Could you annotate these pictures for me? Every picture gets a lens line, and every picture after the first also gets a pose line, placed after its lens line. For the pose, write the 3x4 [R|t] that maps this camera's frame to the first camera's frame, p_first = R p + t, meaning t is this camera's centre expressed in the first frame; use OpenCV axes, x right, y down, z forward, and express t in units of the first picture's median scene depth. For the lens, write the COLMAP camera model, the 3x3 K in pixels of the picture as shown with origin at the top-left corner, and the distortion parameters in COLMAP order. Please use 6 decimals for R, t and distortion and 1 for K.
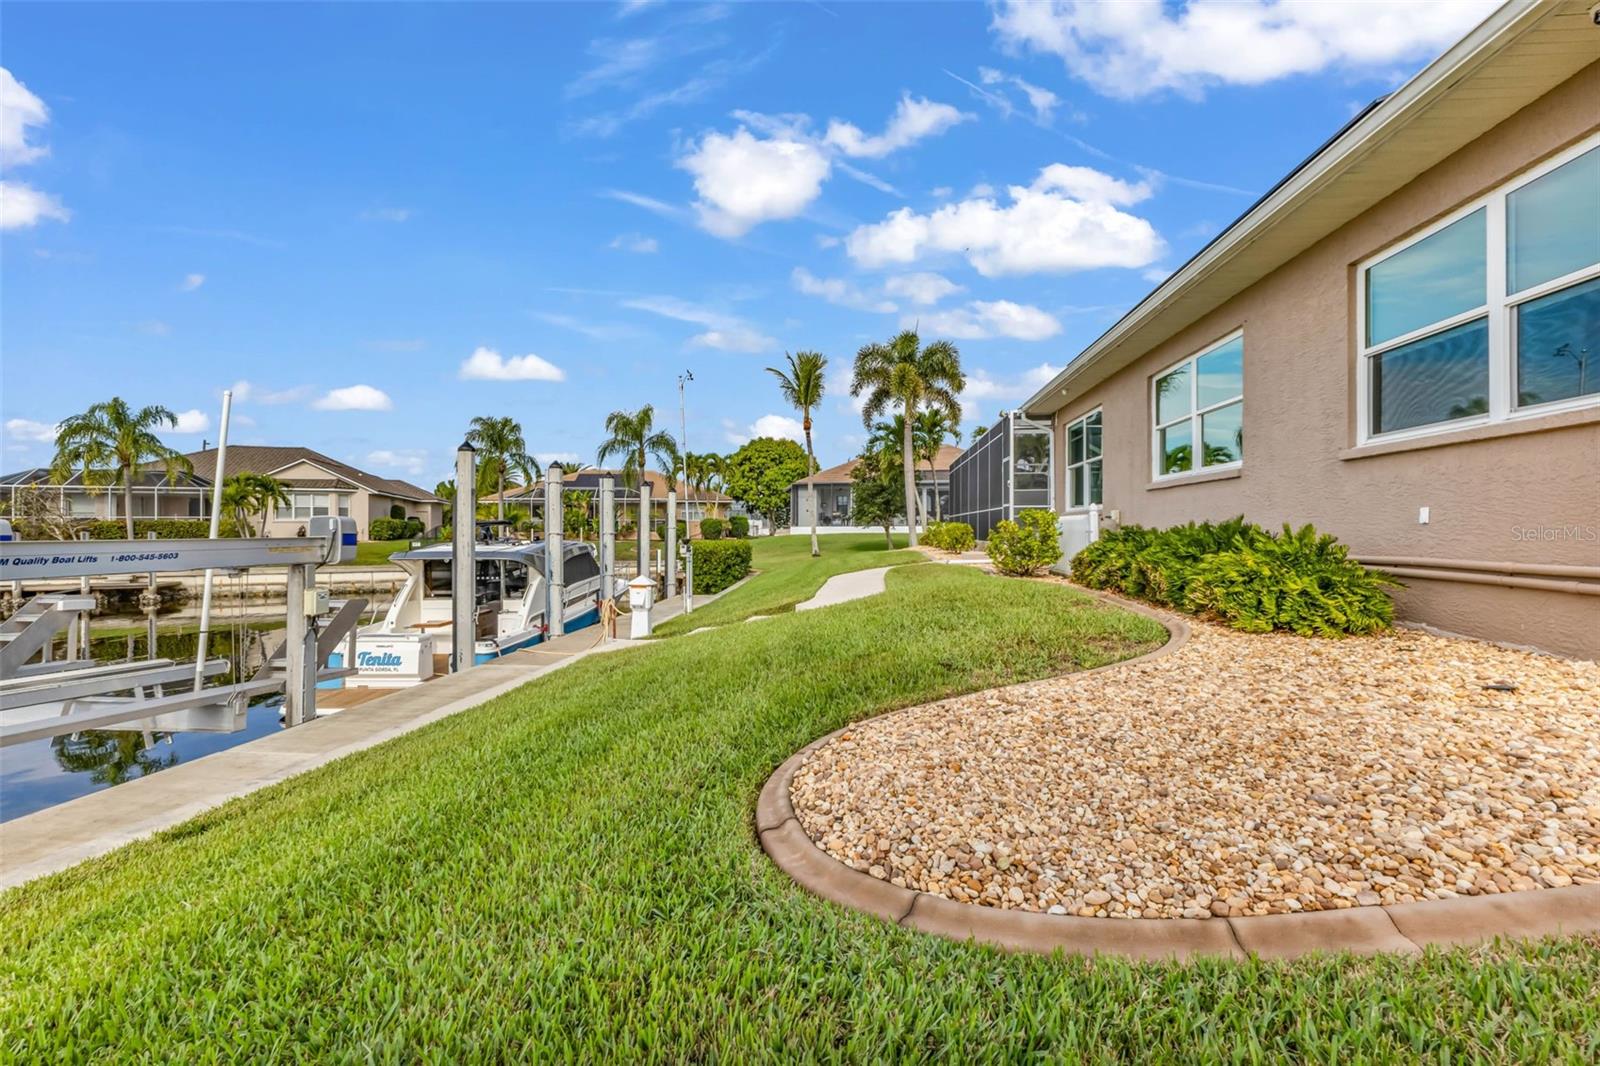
lens RADIAL K [[702.6, 0, 804.5], [0, 702.6, 526.3], [0, 0, 1]] dist [0.006924, -0.000242]
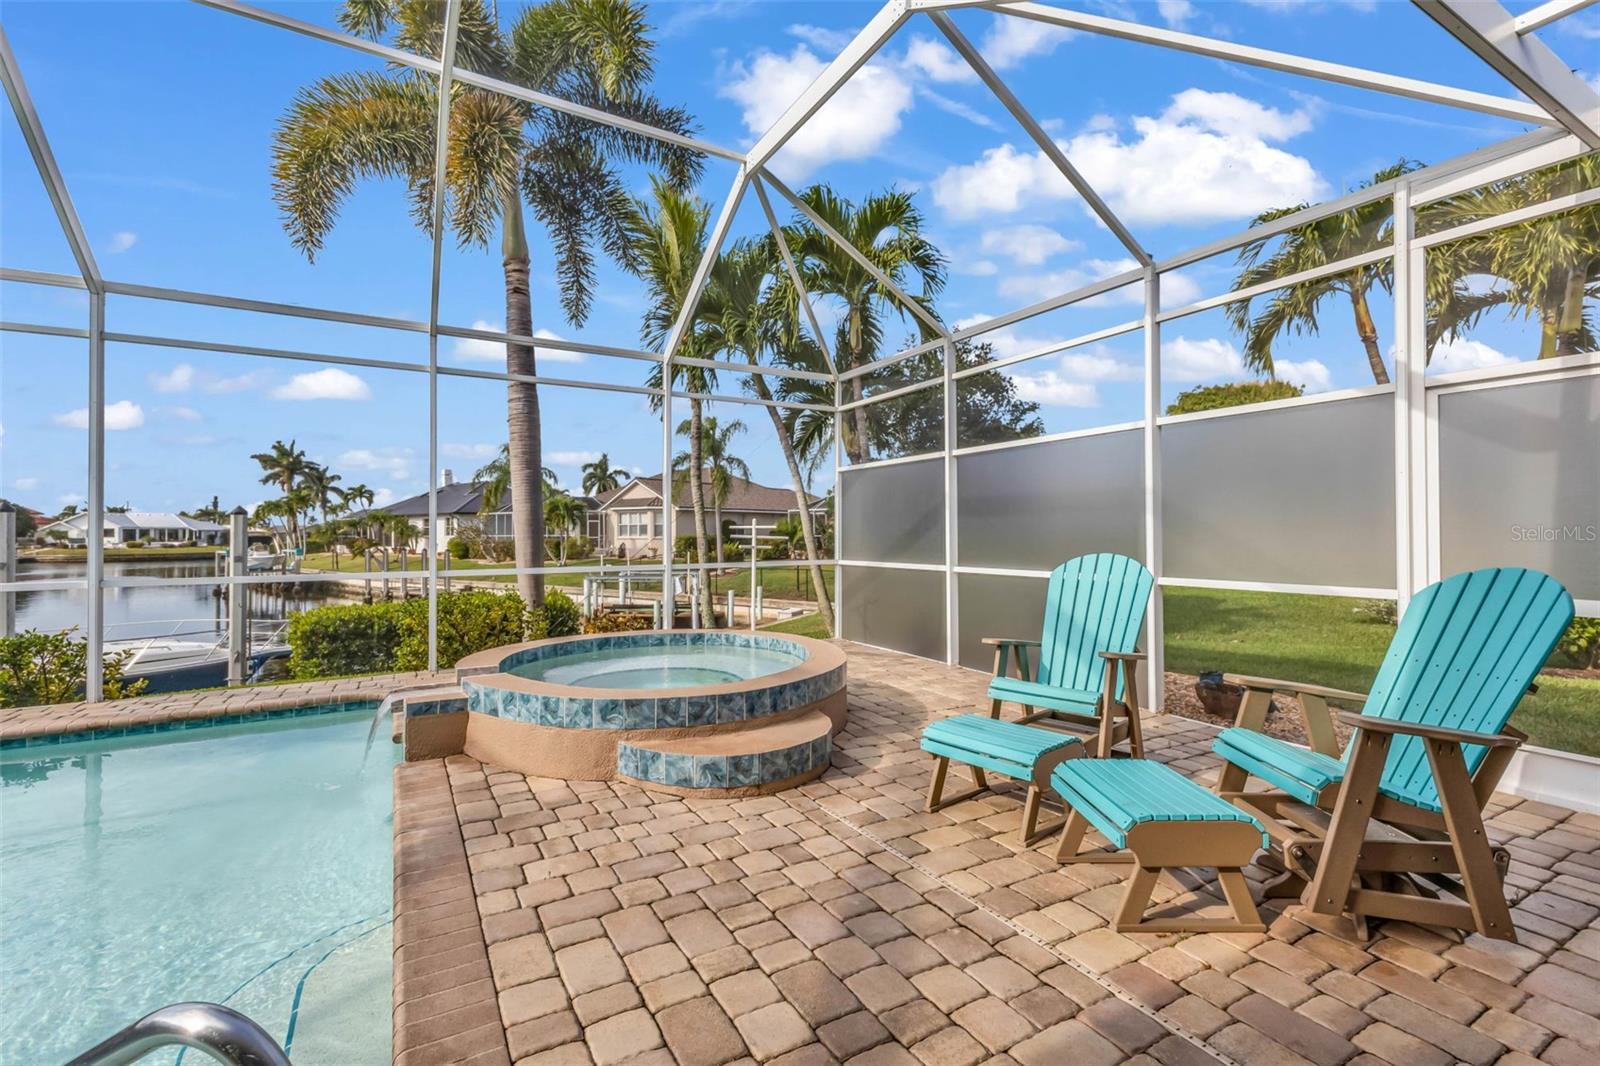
lens RADIAL K [[702.6, 0, 804.5], [0, 702.6, 526.3], [0, 0, 1]] dist [0.006924, -0.000242]
pose [[0.594373, -0.007367, -0.804156, 0.341704], [0.007040, 0.999967, -0.003957, -0.021870], [0.804159, -0.003309, 0.594405, 0.660601]]
